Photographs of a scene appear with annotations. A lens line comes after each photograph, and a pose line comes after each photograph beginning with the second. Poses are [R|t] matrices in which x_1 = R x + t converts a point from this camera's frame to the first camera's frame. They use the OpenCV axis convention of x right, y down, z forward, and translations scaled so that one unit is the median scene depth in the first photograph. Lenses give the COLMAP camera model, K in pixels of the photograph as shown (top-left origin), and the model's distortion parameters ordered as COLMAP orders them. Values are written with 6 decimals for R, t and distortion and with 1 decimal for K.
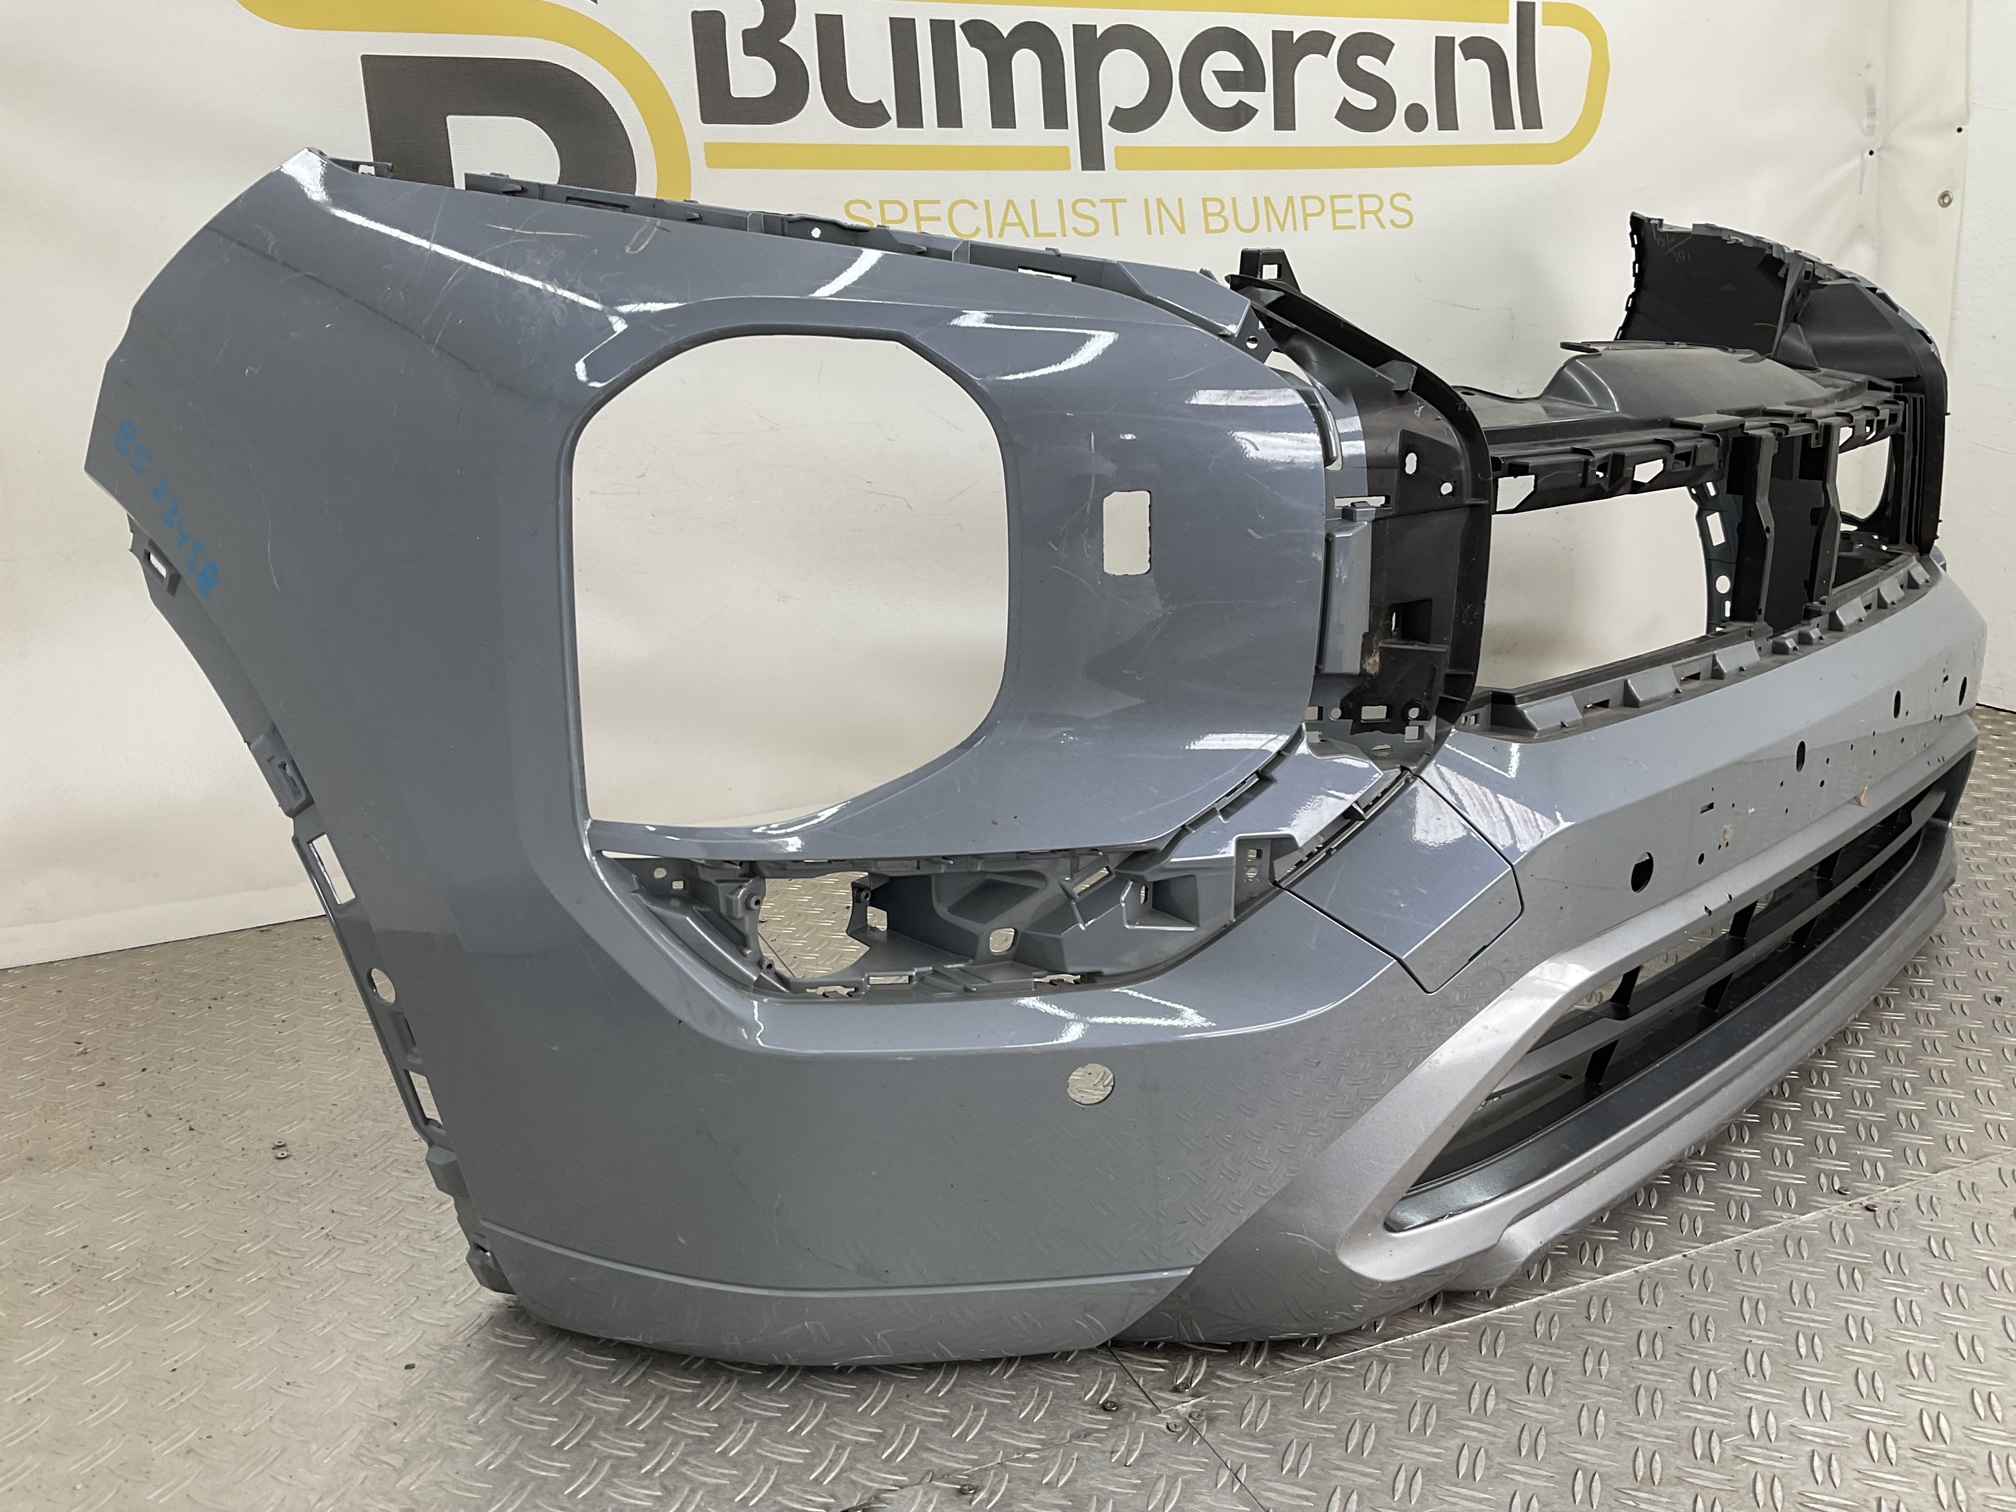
lens RADIAL K [[1650.1, 0, 1010.3], [0, 1650.1, 754.5], [0, 0, 1]] dist [0.113012, -0.233200]
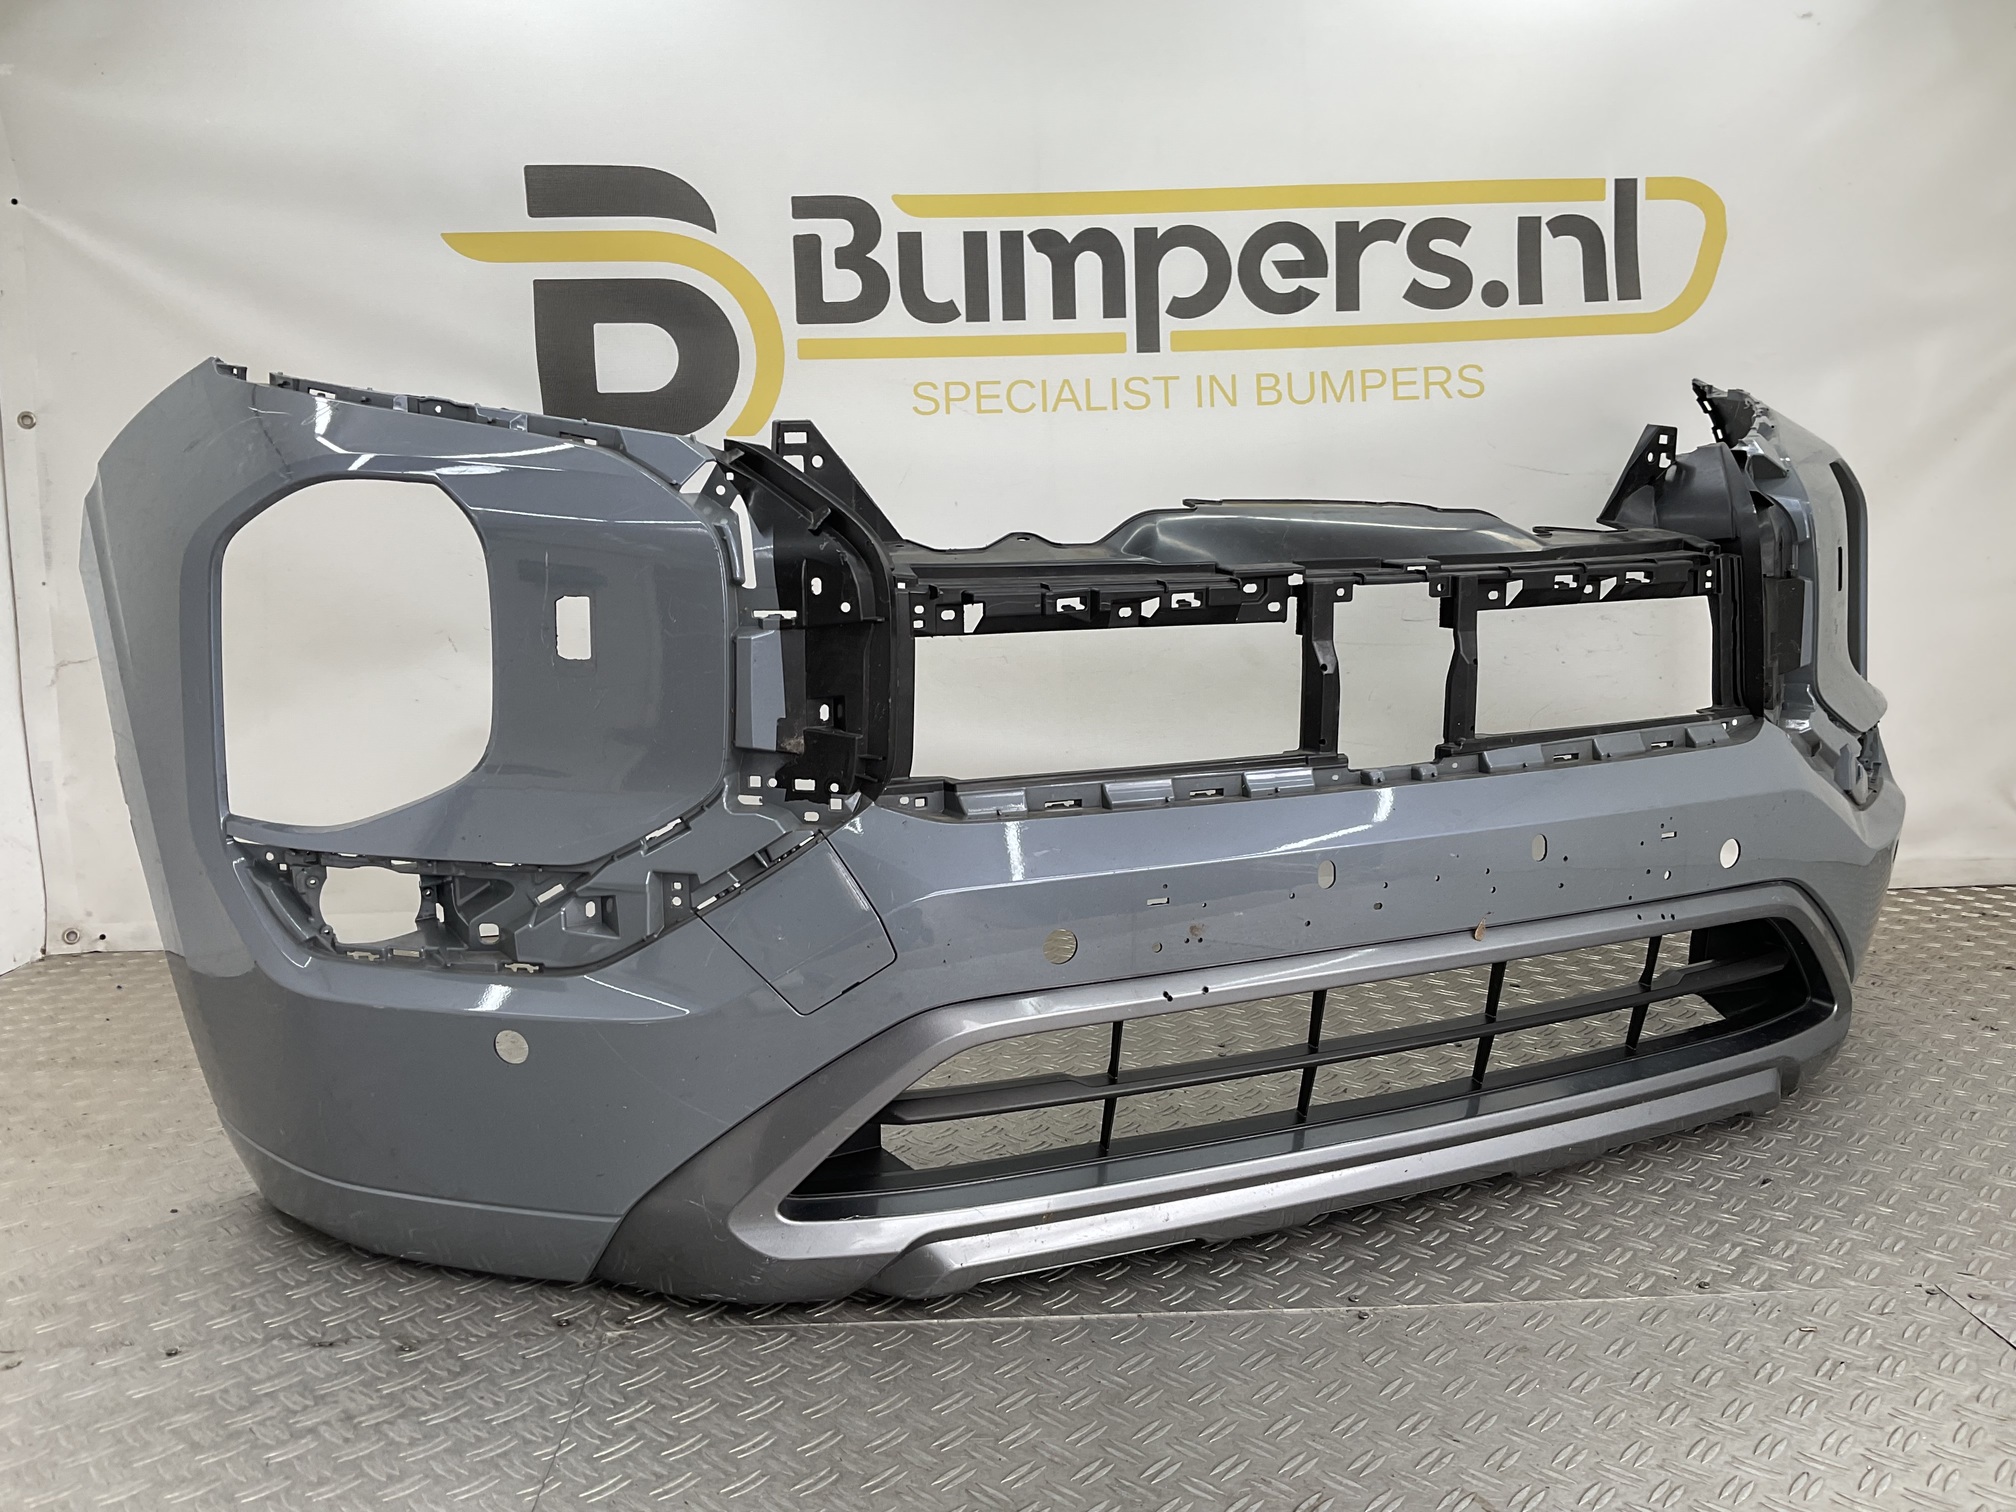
lens RADIAL K [[1650.1, 0, 1010.3], [0, 1650.1, 754.5], [0, 0, 1]] dist [0.113012, -0.233200]
pose [[0.932409, 0.062454, -0.355967, 0.379570], [-0.097007, 0.992060, -0.080043, 0.016973], [0.348141, 0.109164, 0.931064, -0.044237]]
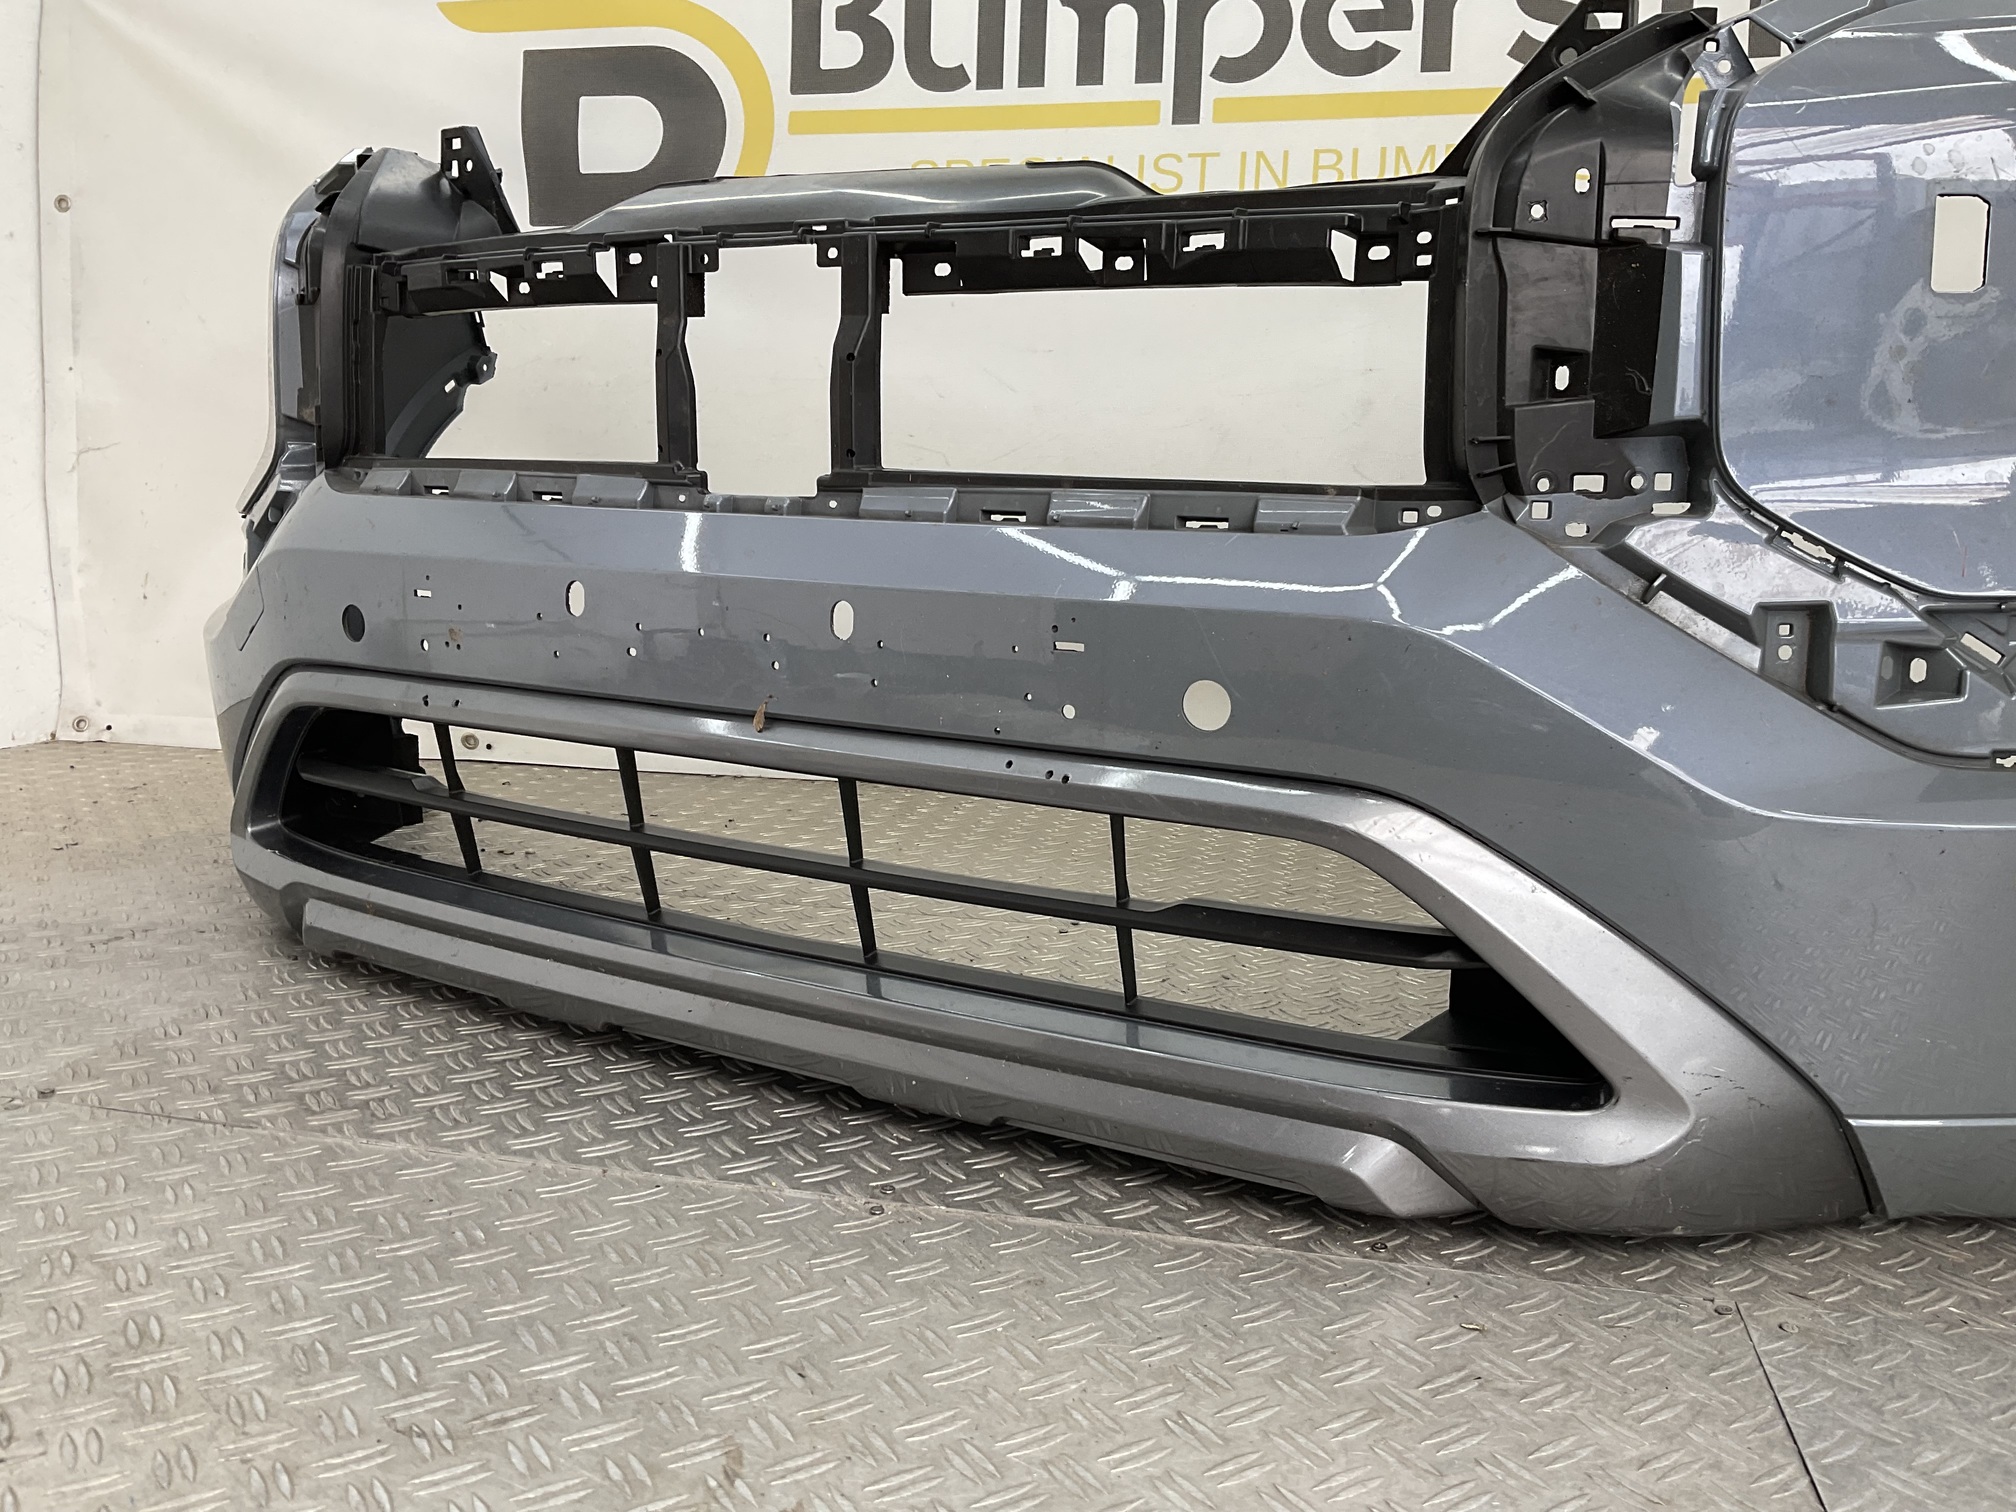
lens RADIAL K [[1650.1, 0, 1010.3], [0, 1650.1, 754.5], [0, 0, 1]] dist [0.113012, -0.233200]
pose [[0.810116, 0.139469, -0.569439, 0.556348], [-0.190702, 0.981159, -0.030994, 0.045517], [0.554387, 0.133702, 0.821449, 0.222570]]
